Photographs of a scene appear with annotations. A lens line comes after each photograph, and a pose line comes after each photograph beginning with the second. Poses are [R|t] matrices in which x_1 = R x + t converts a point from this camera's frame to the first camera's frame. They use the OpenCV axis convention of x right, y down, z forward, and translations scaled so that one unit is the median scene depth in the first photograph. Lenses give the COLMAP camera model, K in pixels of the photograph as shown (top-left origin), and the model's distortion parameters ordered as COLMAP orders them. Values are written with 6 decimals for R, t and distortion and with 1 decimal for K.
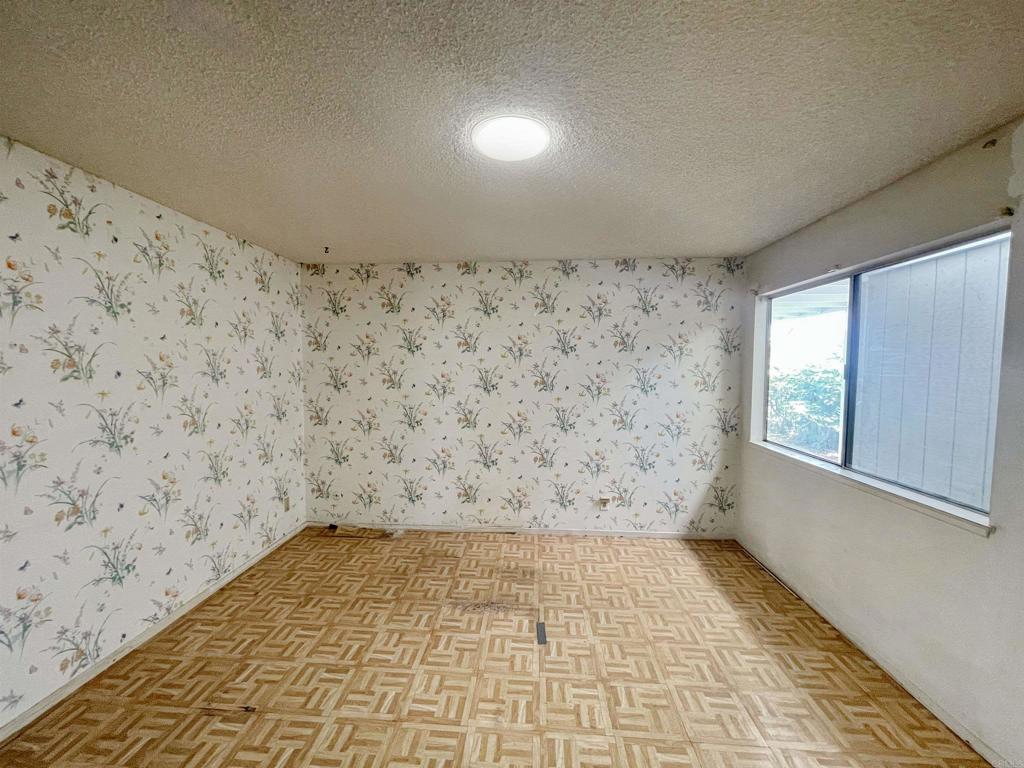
lens RADIAL K [[415.8, 0, 511.5], [0, 415.8, 388.4], [0, 0, 1]] dist [0.000358, 0.000485]
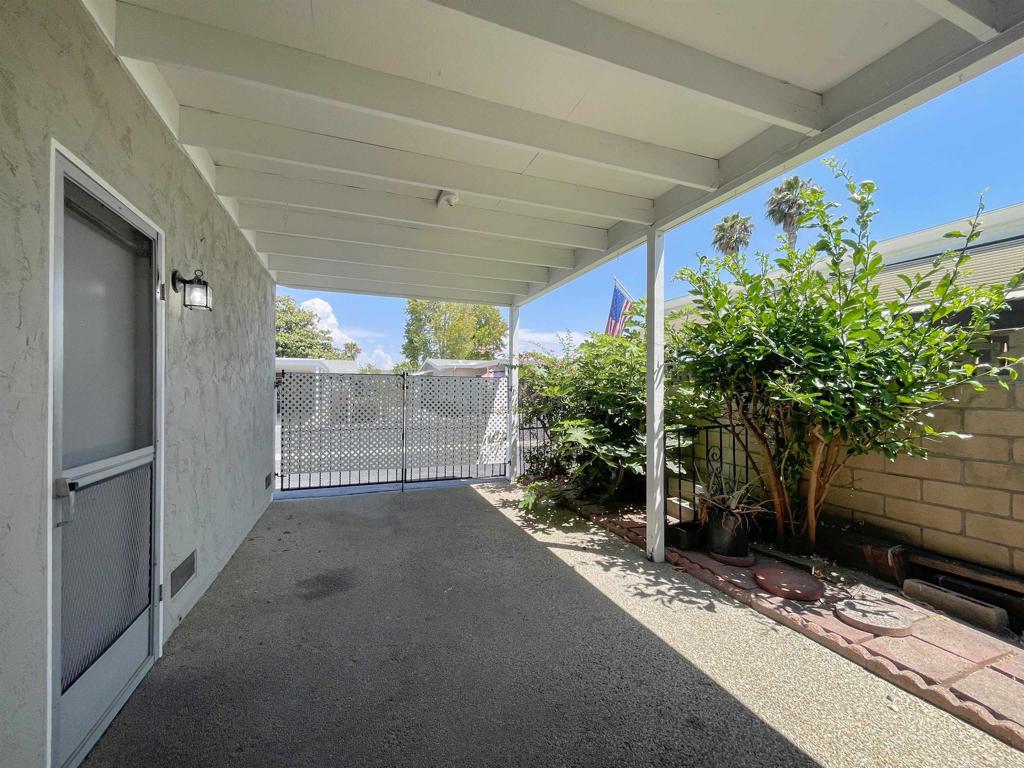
lens RADIAL K [[415.8, 0, 510.8], [0, 415.8, 387.1], [0, 0, 1]] dist [0.000358, 0.000485]
pose [[0.911019, 0.003221, 0.412352, 0.393528], [0.022947, 0.998024, -0.058494, 0.016917], [-0.411725, 0.062751, 0.909145, 0.546865]]
